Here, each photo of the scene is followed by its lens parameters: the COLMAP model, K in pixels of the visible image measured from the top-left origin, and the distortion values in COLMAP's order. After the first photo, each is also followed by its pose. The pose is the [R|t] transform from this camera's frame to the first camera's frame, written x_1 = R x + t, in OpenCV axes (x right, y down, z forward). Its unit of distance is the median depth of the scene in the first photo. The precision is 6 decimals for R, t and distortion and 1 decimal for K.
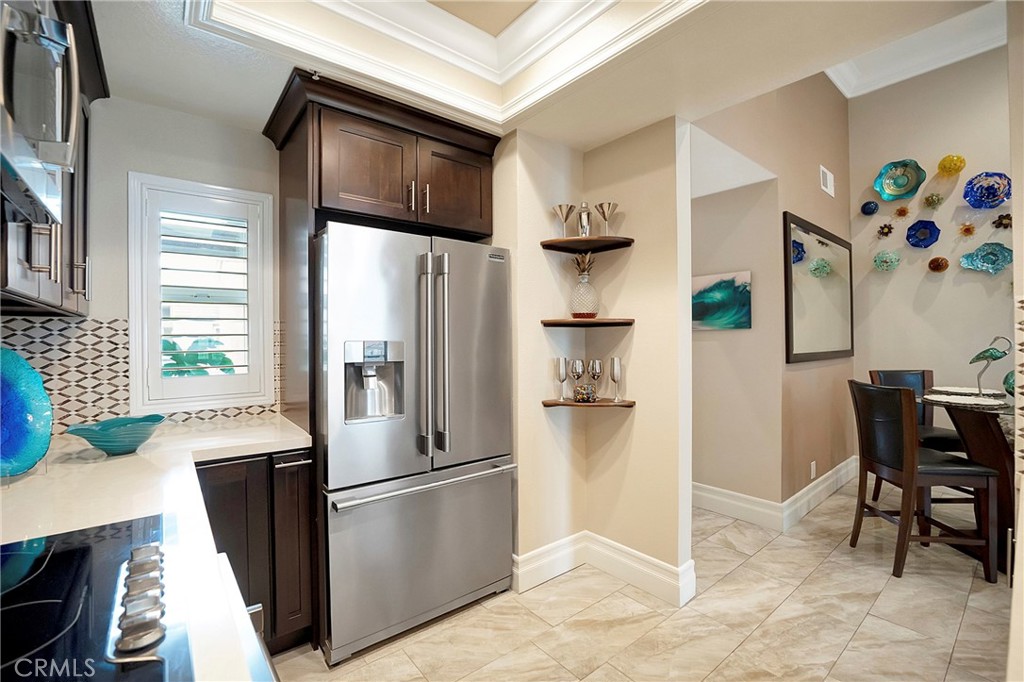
lens RADIAL K [[439.7, 0, 518.9], [0, 439.7, 344.9], [0, 0, 1]] dist [-0.047015, 0.011039]
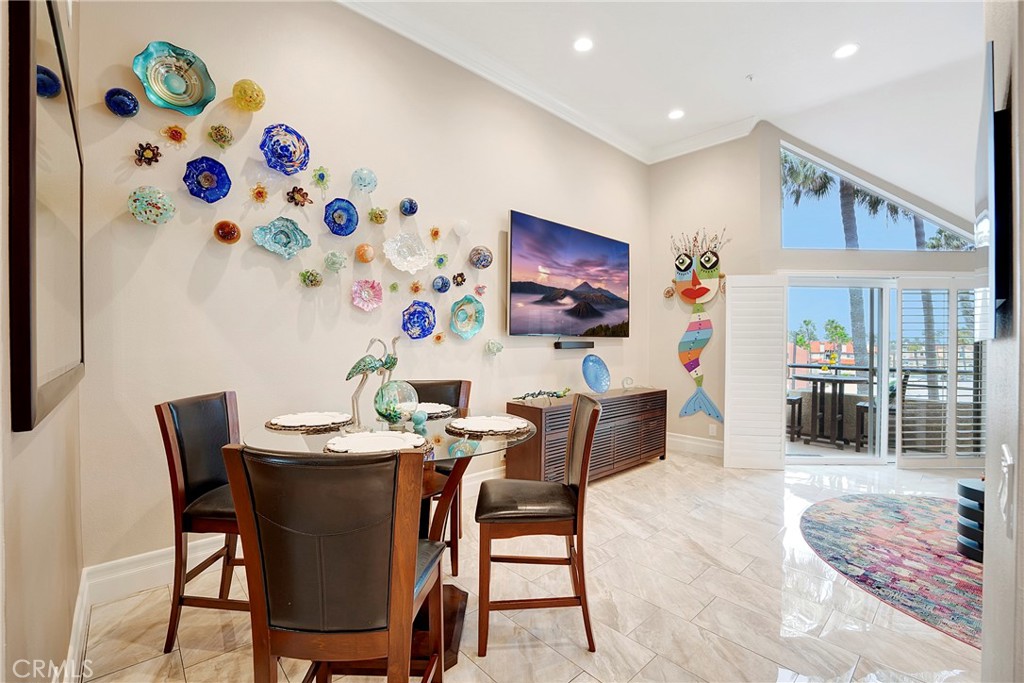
lens RADIAL K [[439.7, 0, 506.5], [0, 439.7, 347.1], [0, 0, 1]] dist [-0.047015, 0.011039]
pose [[-0.049392, -0.010375, 0.998726, 0.299858], [0.006326, 0.999923, 0.010700, -0.010718], [-0.998759, 0.006846, -0.049323, 0.635052]]
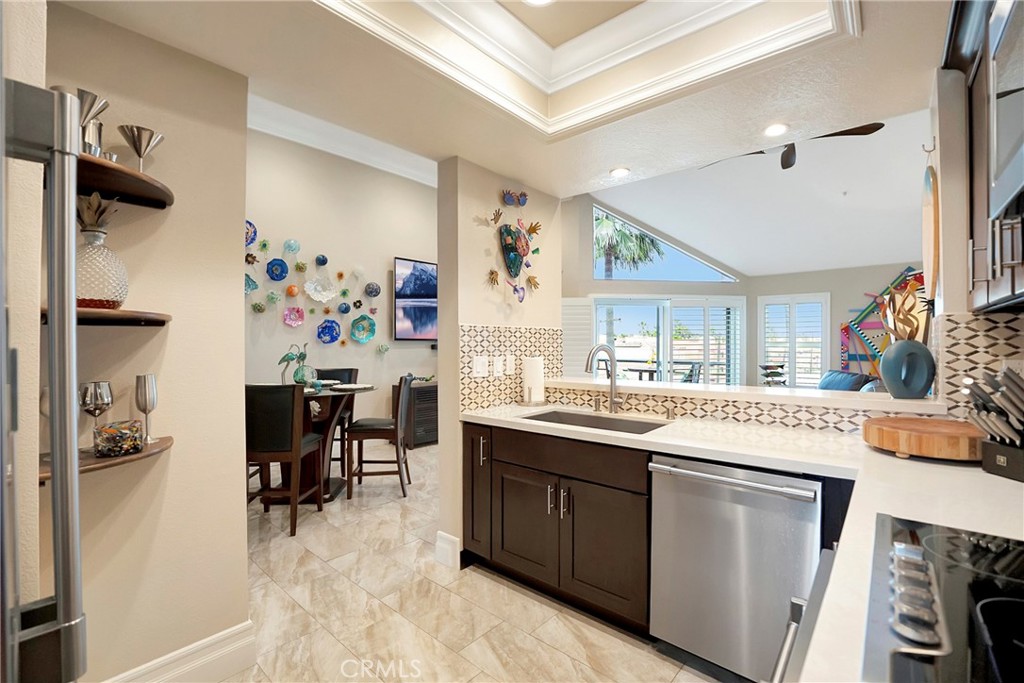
lens RADIAL K [[439.7, 0, 501.4], [0, 439.7, 348.8], [0, 0, 1]] dist [-0.047015, 0.011039]
pose [[-0.147491, -0.005340, 0.989049, -0.329476], [0.014567, 0.999865, 0.007571, -0.003772], [-0.988956, 0.015524, -0.147393, 0.406385]]
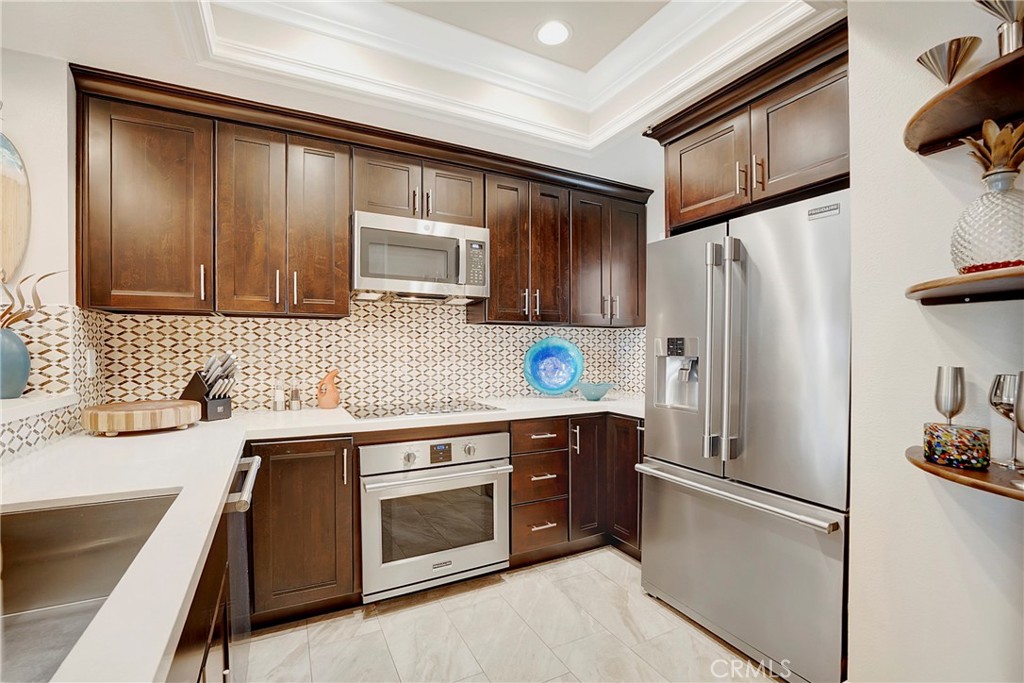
lens RADIAL K [[439.7, 0, 499.1], [0, 439.7, 360.2], [0, 0, 1]] dist [-0.047015, 0.011039]
pose [[-0.216639, 0.031046, -0.975758, 0.463337], [-0.010795, 0.999357, 0.034194, 0.008881], [0.976192, 0.017941, -0.216164, 0.433567]]
